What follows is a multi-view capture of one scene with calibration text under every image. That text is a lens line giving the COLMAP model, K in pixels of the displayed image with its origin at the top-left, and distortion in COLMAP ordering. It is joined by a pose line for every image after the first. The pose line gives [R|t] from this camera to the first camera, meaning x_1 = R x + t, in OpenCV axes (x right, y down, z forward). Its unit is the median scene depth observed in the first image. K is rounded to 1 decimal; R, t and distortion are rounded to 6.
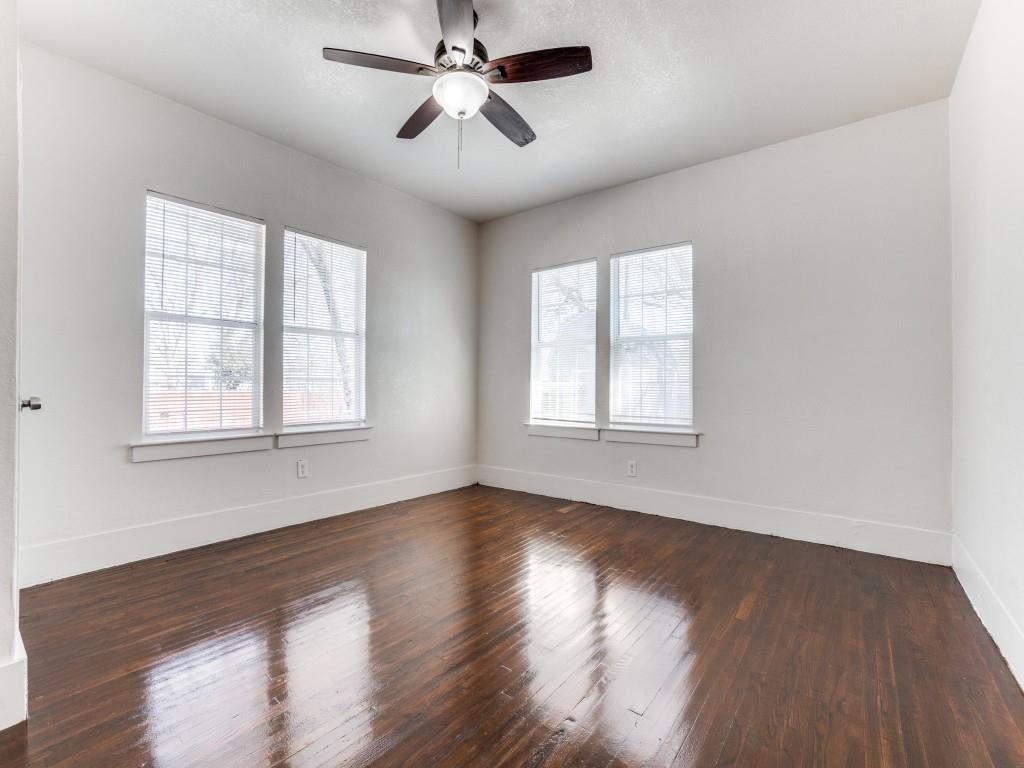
lens RADIAL K [[451.5, 0, 510.3], [0, 451.5, 390.0], [0, 0, 1]] dist [-0.060610, 0.018447]
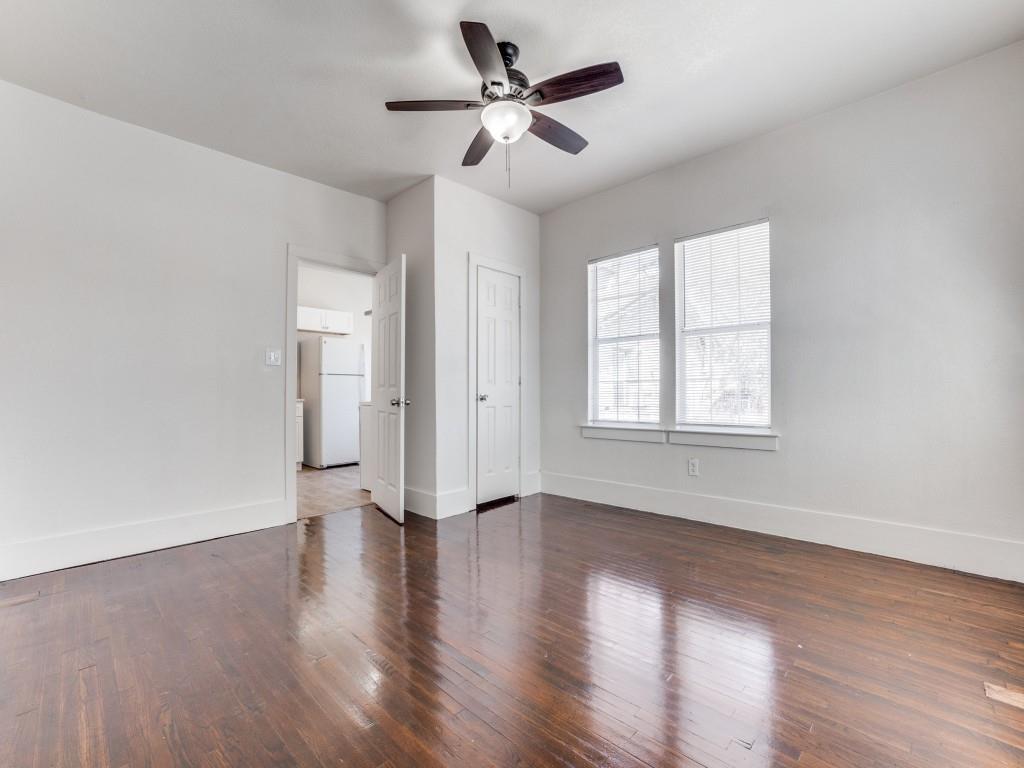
lens RADIAL K [[451.5, 0, 510.3], [0, 451.5, 390.0], [0, 0, 1]] dist [-0.060610, 0.018447]
pose [[-0.110018, -0.010022, -0.993879, 0.638615], [0.003838, 0.999937, -0.010508, 0.008656], [0.993922, -0.004971, -0.109973, 0.735262]]
